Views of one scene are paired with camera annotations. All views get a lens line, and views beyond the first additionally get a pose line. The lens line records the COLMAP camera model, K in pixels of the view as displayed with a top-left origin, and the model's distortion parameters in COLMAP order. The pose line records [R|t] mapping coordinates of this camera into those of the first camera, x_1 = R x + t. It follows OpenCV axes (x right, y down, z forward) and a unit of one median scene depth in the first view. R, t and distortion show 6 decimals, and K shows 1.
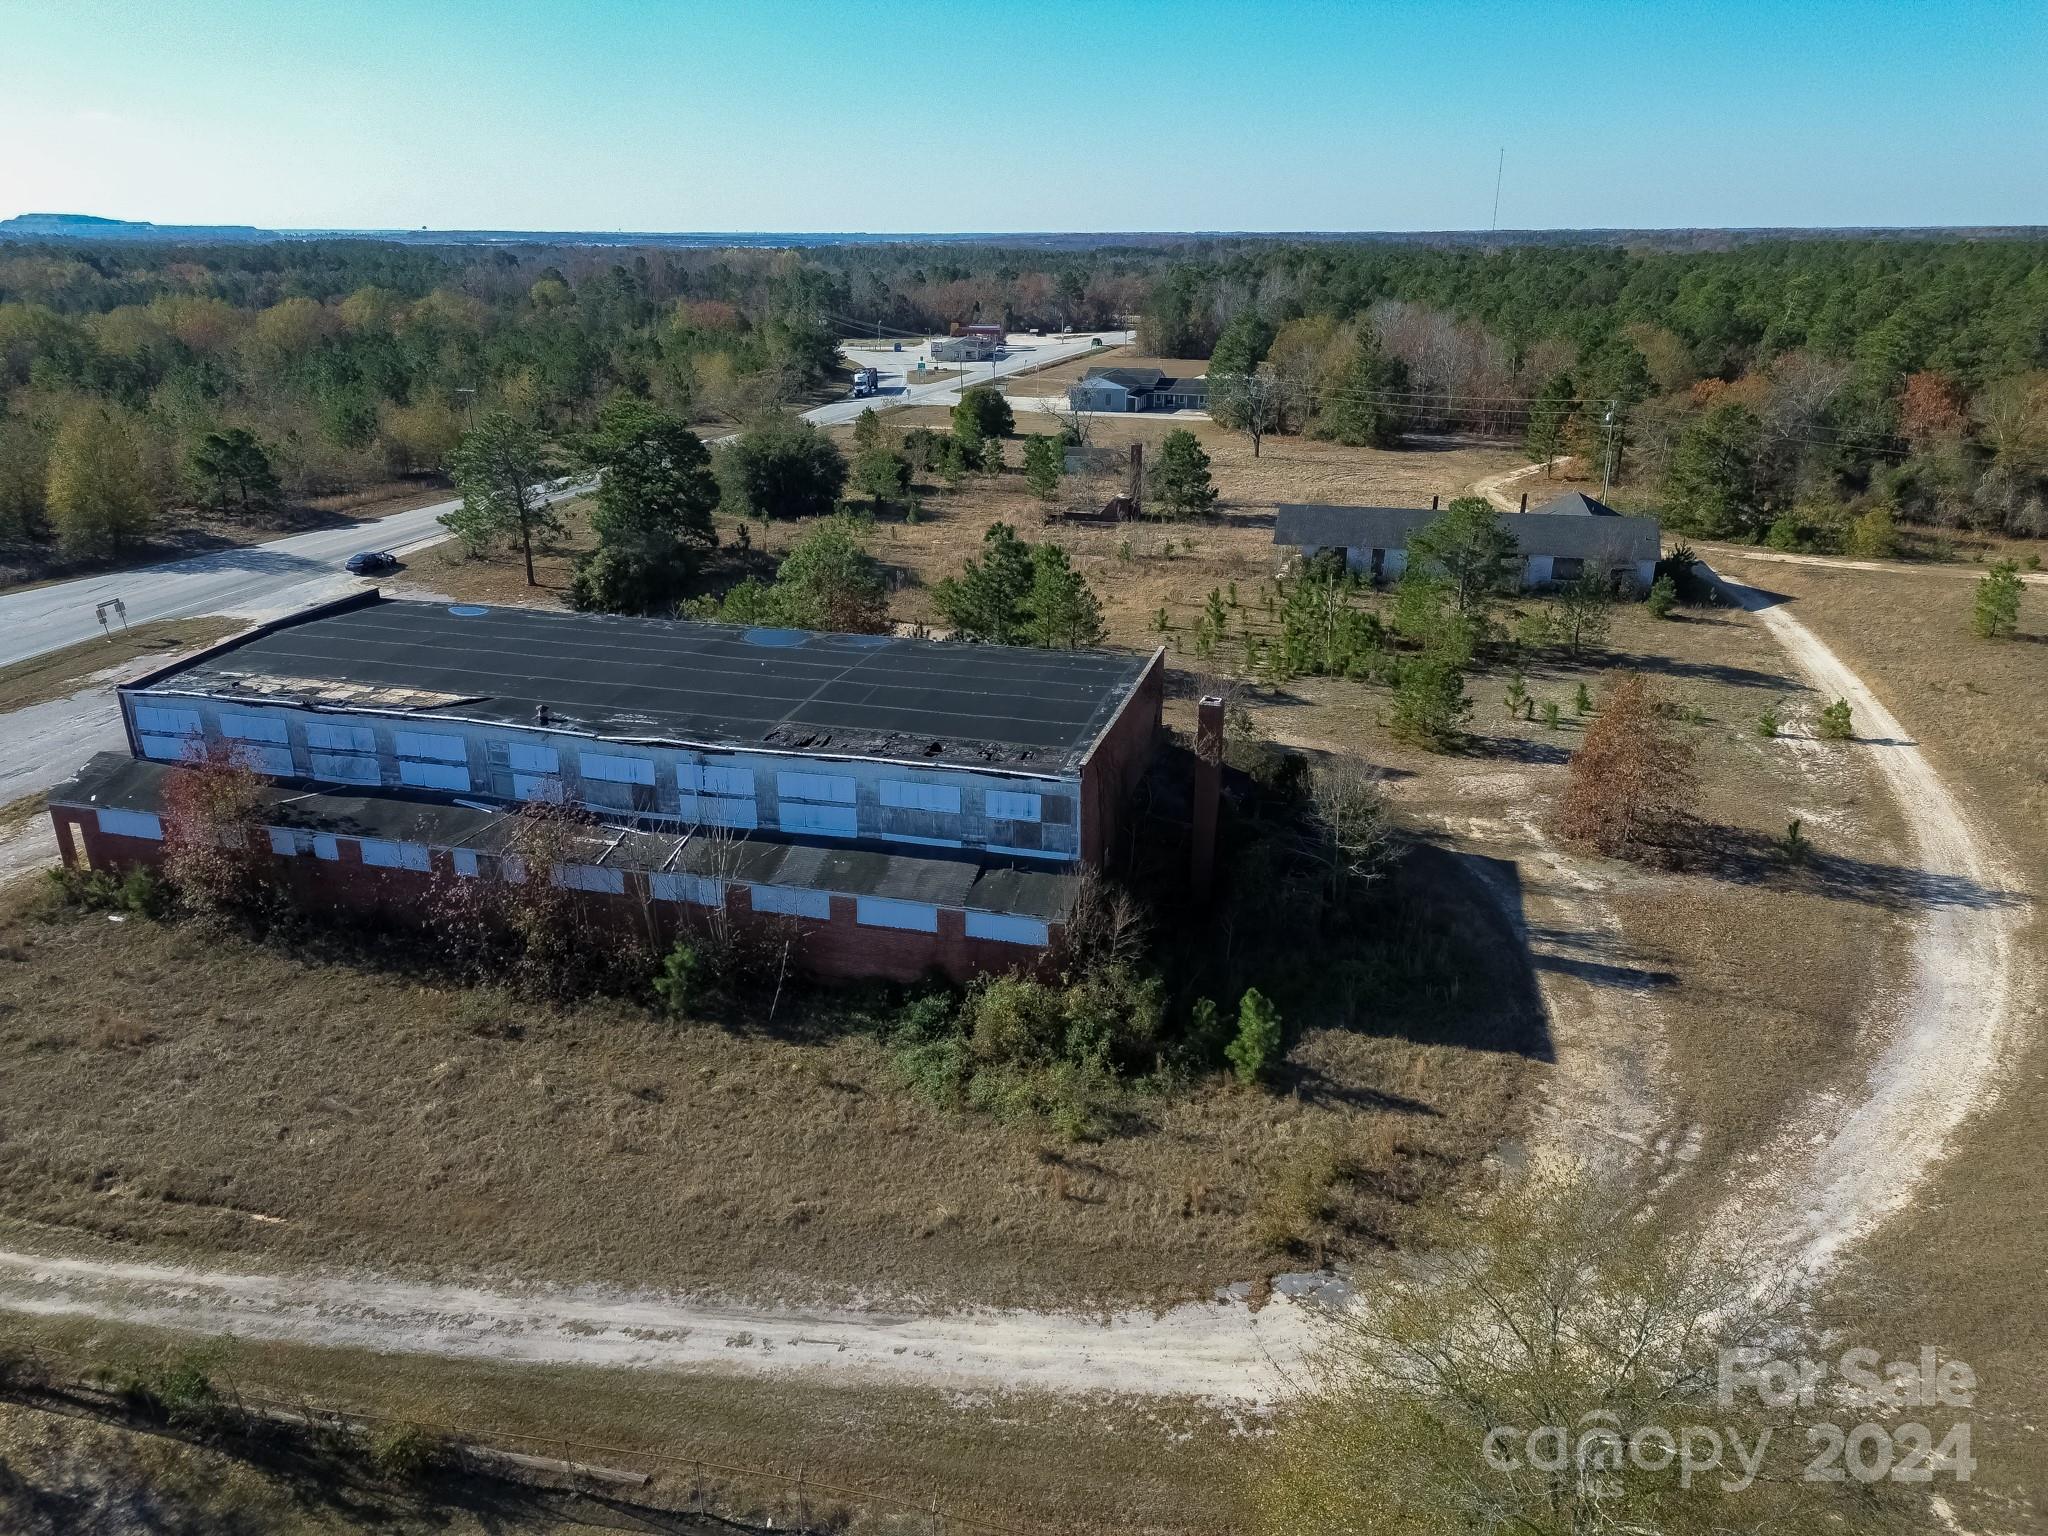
lens RADIAL K [[1440.2, 0, 1024.0], [0, 1440.2, 768.0], [0, 0, 1]] dist [0.085789, -0.079202]
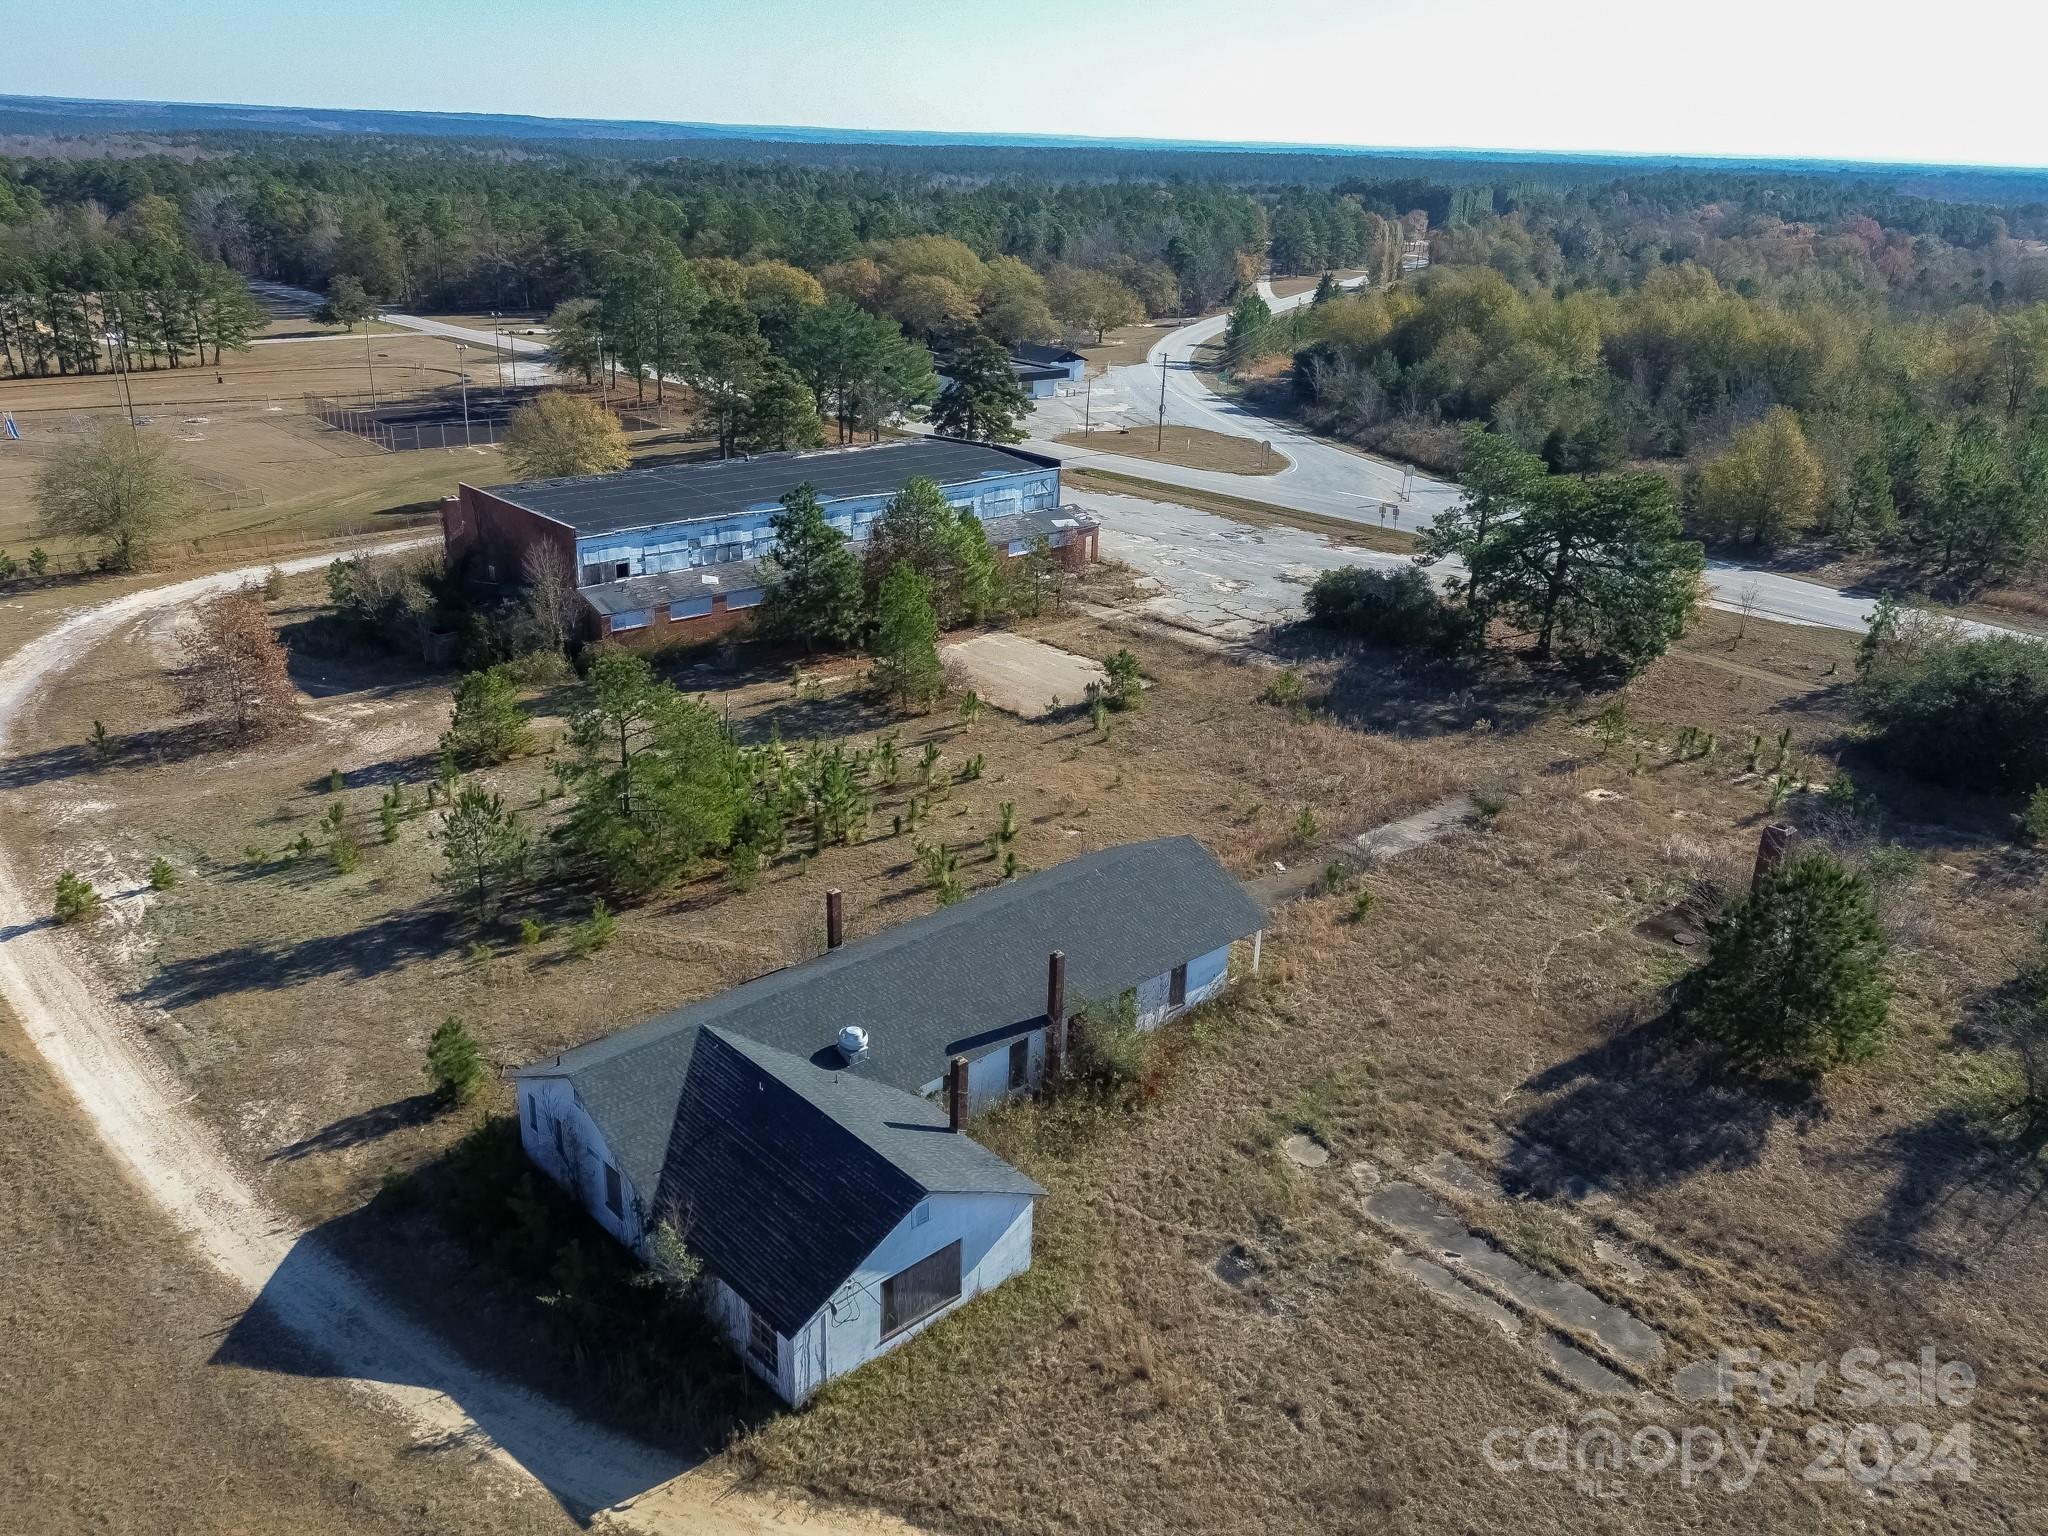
lens RADIAL K [[1595.1, 0, 1021.4], [0, 1595.1, 767.1], [0, 0, 1]] dist [0.085650, -0.082313]
pose [[-0.544907, 0.290417, -0.786597, 0.485438], [-0.321155, 0.794280, 0.515731, -0.354837], [0.774555, 0.533645, -0.339540, 0.850914]]
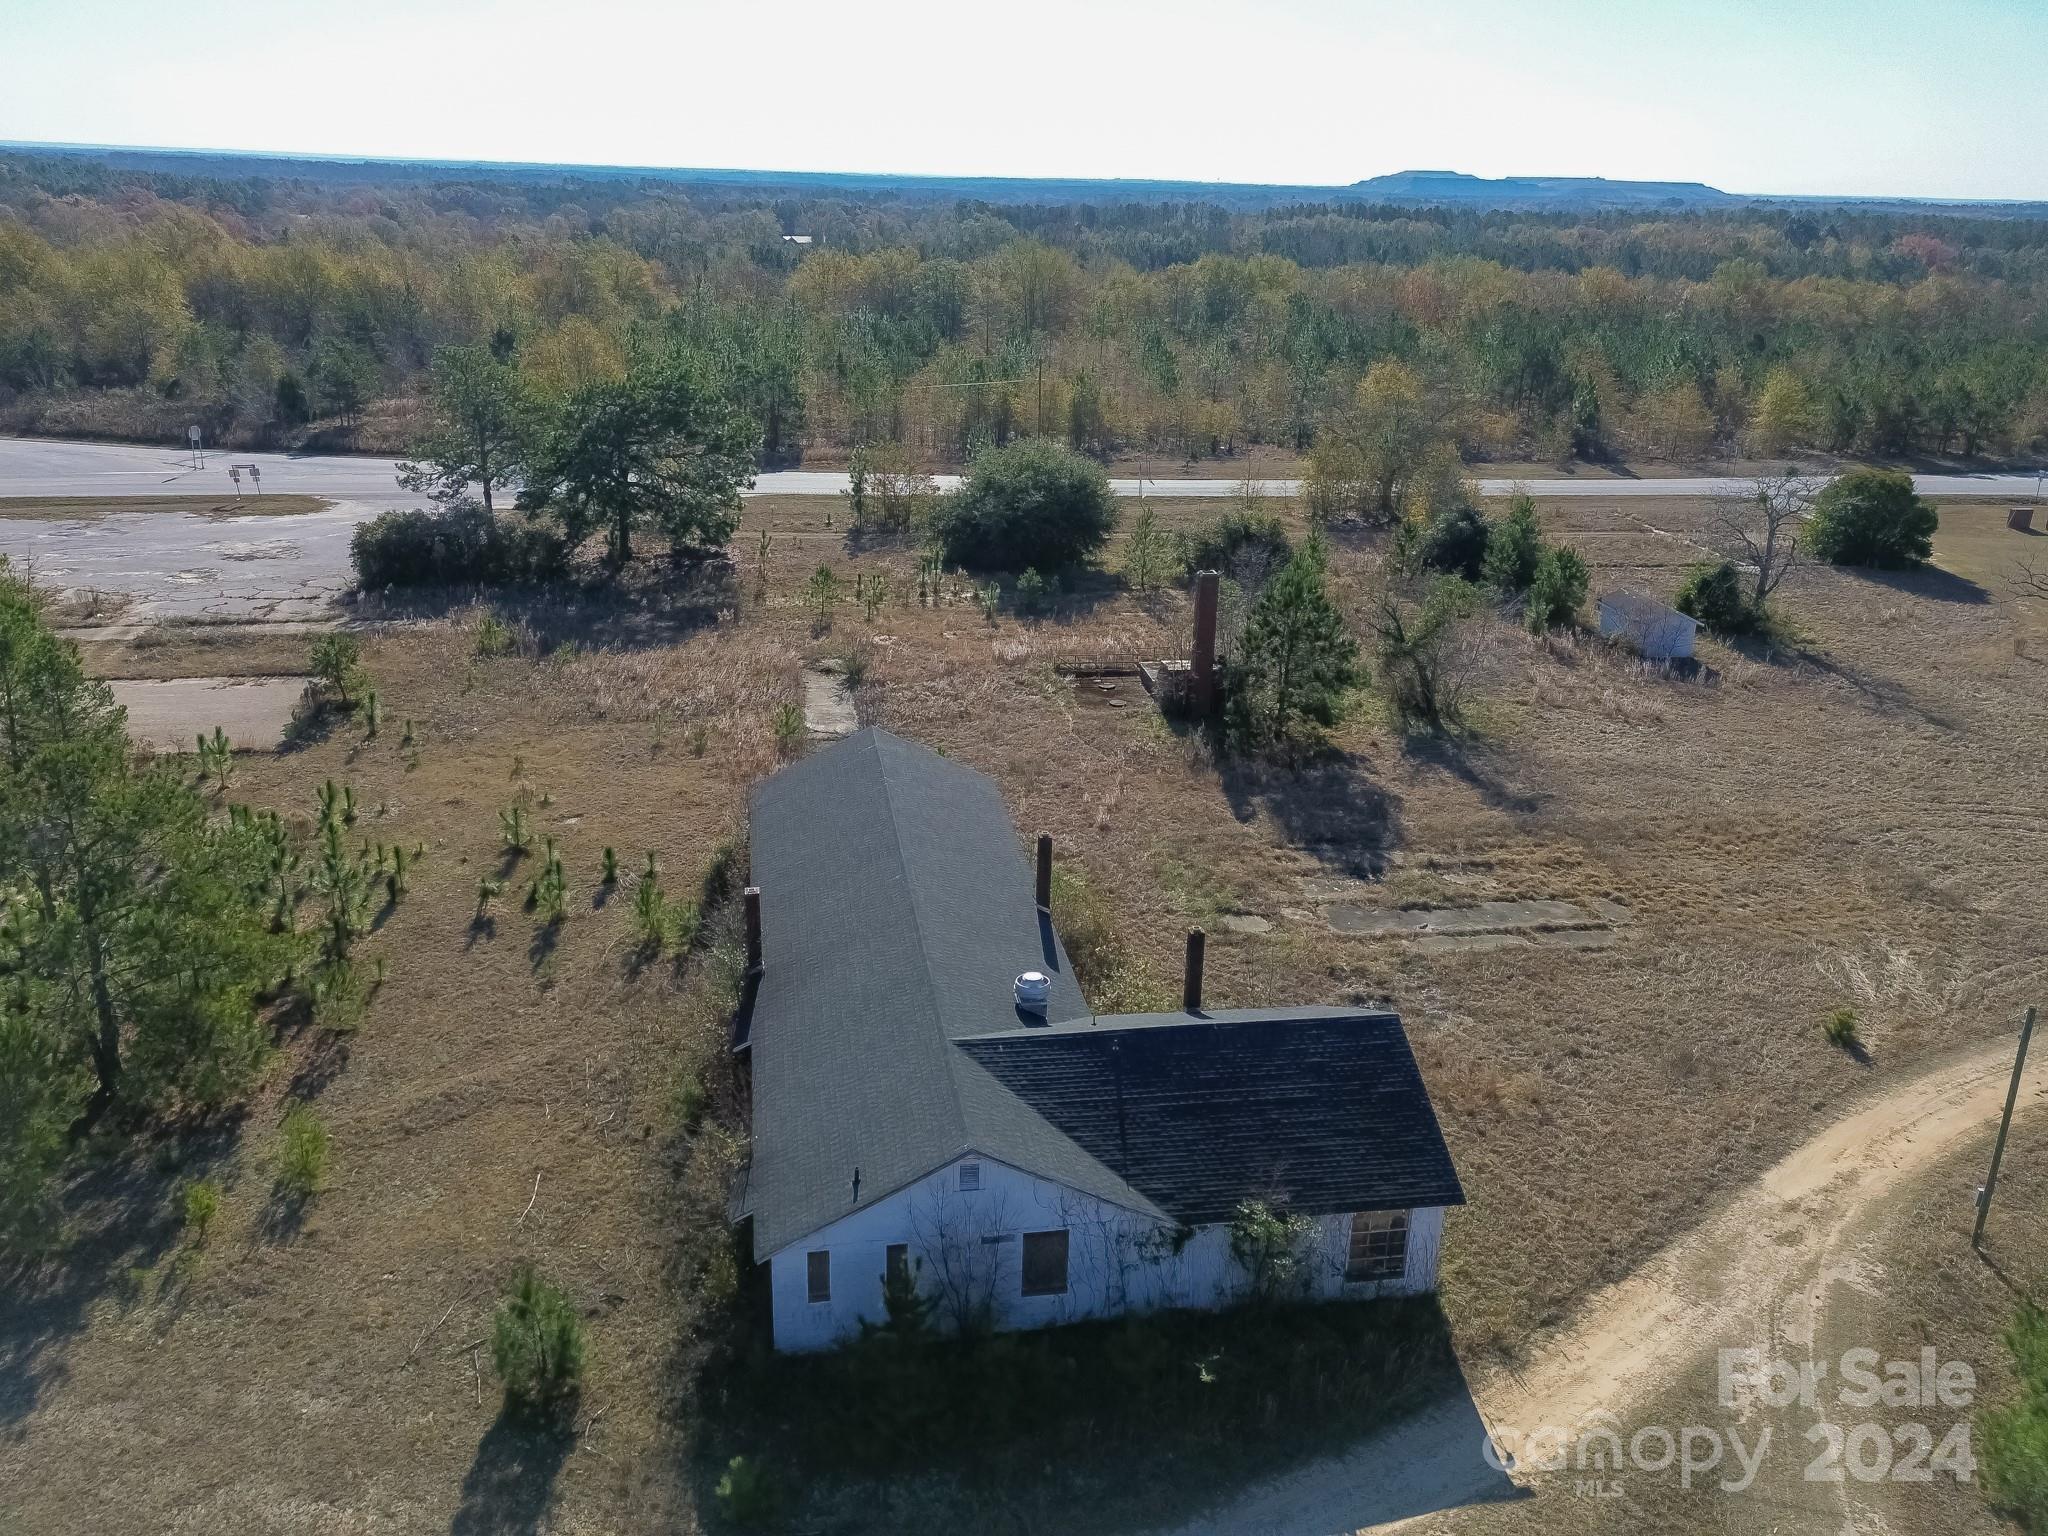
lens RADIAL K [[1595.1, 0, 1021.4], [0, 1595.1, 767.1], [0, 0, 1]] dist [0.085650, -0.082313]
pose [[0.399461, 0.325123, -0.857161, 0.480888], [-0.340746, 0.920671, 0.190415, -0.213513], [0.851072, 0.216011, 0.478556, 0.600594]]
